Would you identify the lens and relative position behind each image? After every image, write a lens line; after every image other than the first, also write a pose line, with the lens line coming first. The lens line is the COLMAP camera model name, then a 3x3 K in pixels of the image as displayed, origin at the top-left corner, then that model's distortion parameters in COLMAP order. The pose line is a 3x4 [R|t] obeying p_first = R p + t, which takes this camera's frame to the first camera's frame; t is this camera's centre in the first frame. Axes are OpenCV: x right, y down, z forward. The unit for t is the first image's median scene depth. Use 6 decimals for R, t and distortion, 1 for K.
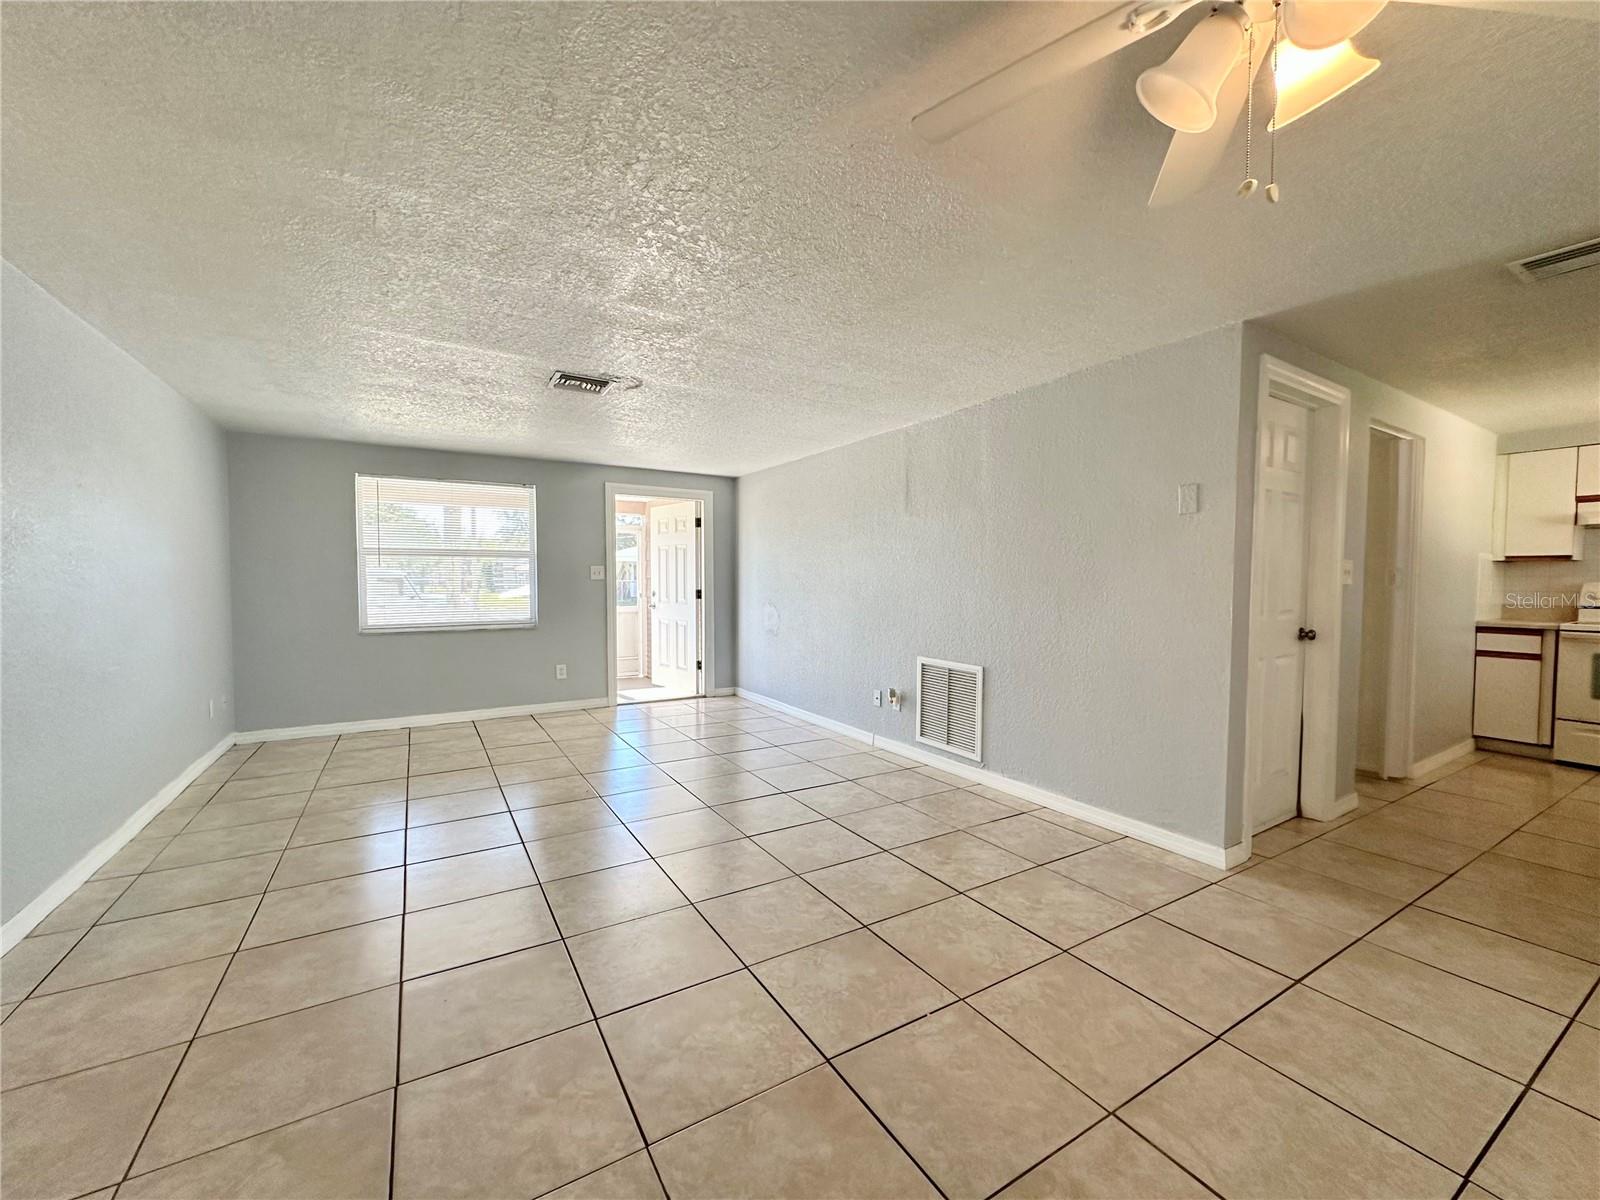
lens RADIAL K [[637.5, 0, 797.3], [0, 637.5, 600.1], [0, 0, 1]] dist [-0.000446, 0.000310]
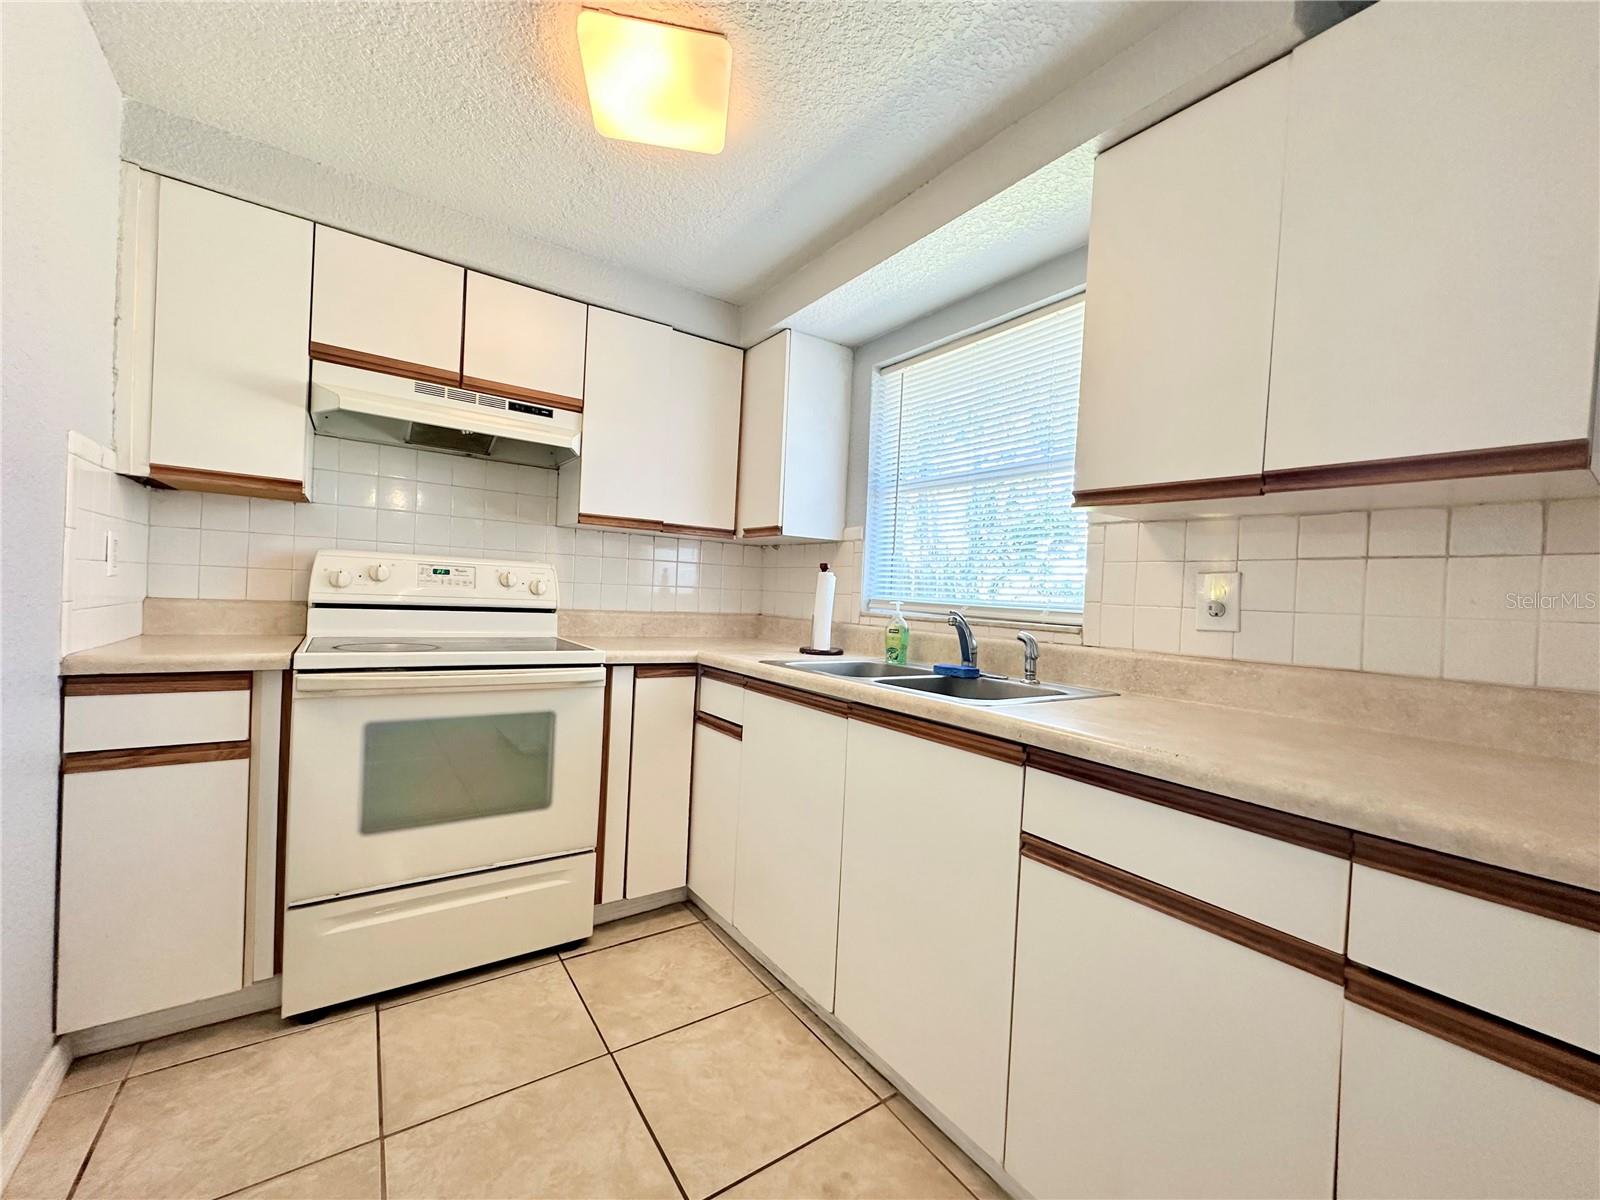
lens RADIAL K [[637.5, 0, 792.9], [0, 637.5, 600.0], [0, 0, 1]] dist [-0.000446, 0.000310]
pose [[-0.062676, -0.019523, 0.997843, 0.789158], [-0.009823, 0.999772, 0.018944, -0.003788], [-0.997986, -0.008615, -0.062853, 0.716253]]
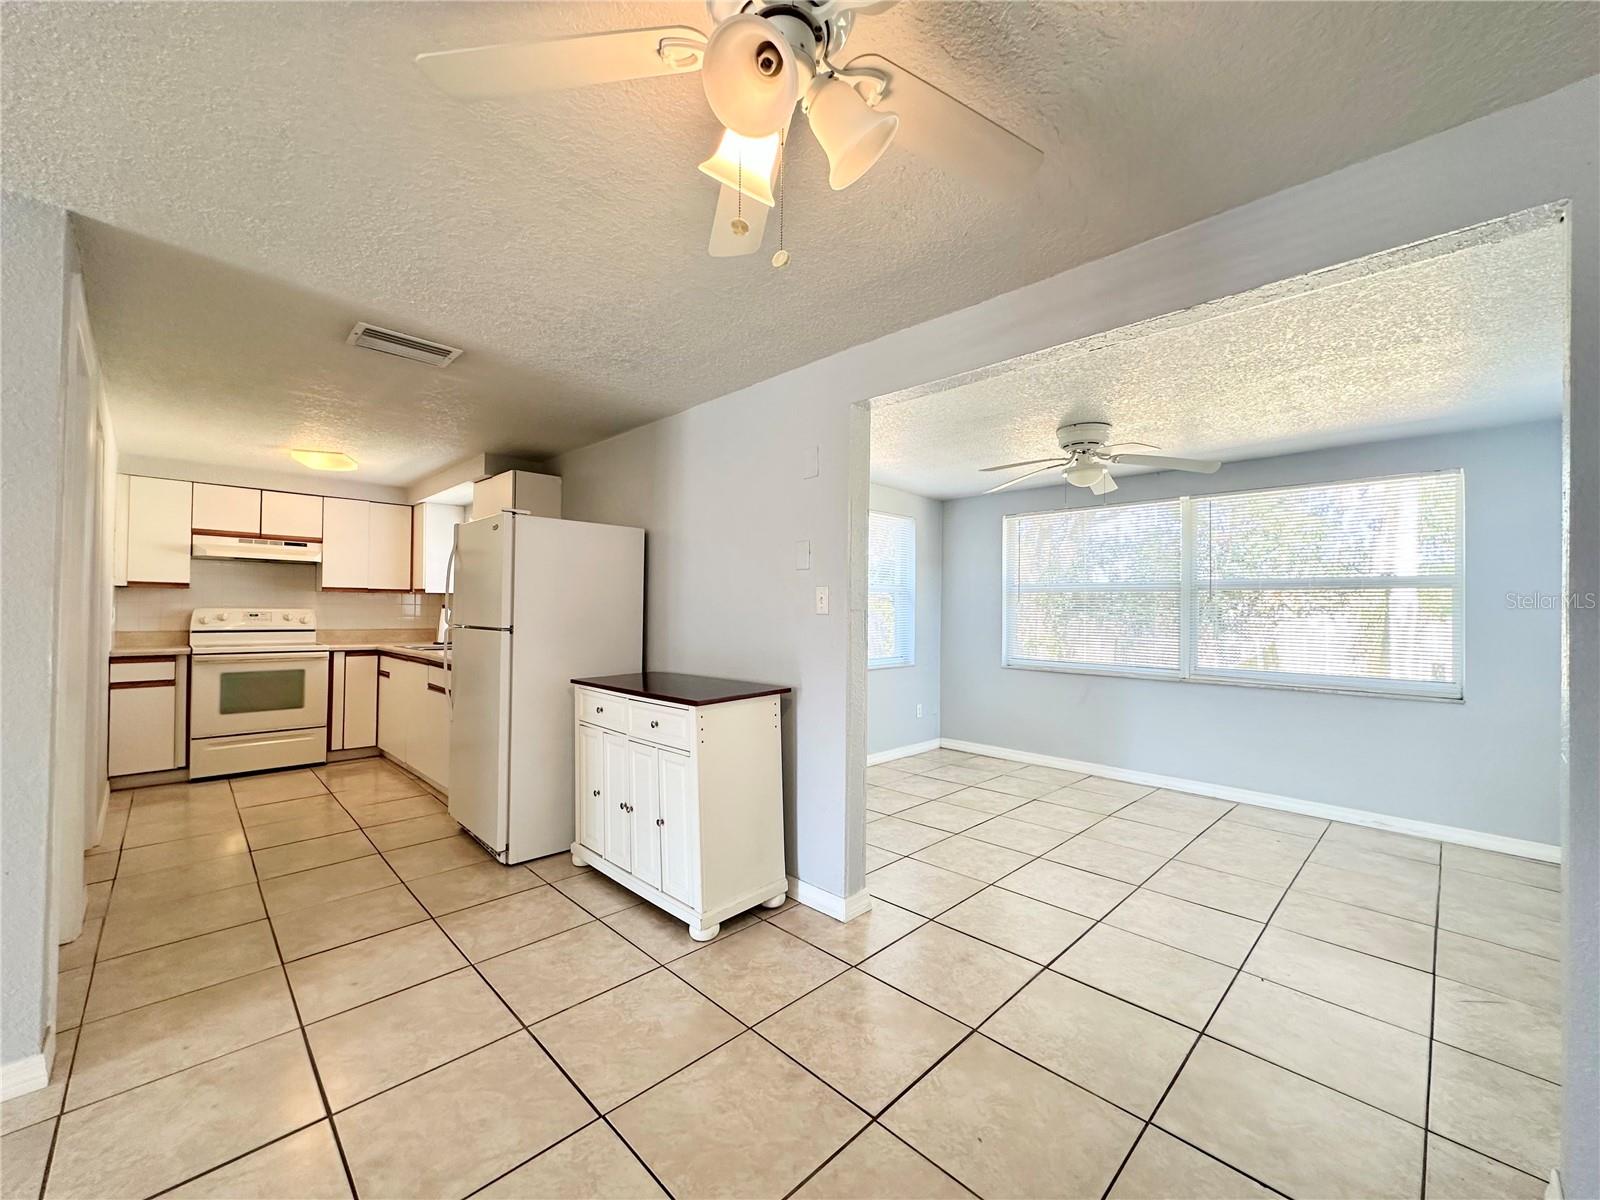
lens RADIAL K [[637.5, 0, 799.0], [0, 637.5, 602.6], [0, 0, 1]] dist [-0.000446, 0.000310]
pose [[-0.242234, 0.003406, 0.970212, -0.063600], [0.024155, 0.999705, 0.002521, -0.016162], [-0.969917, 0.024046, -0.242245, 0.276200]]
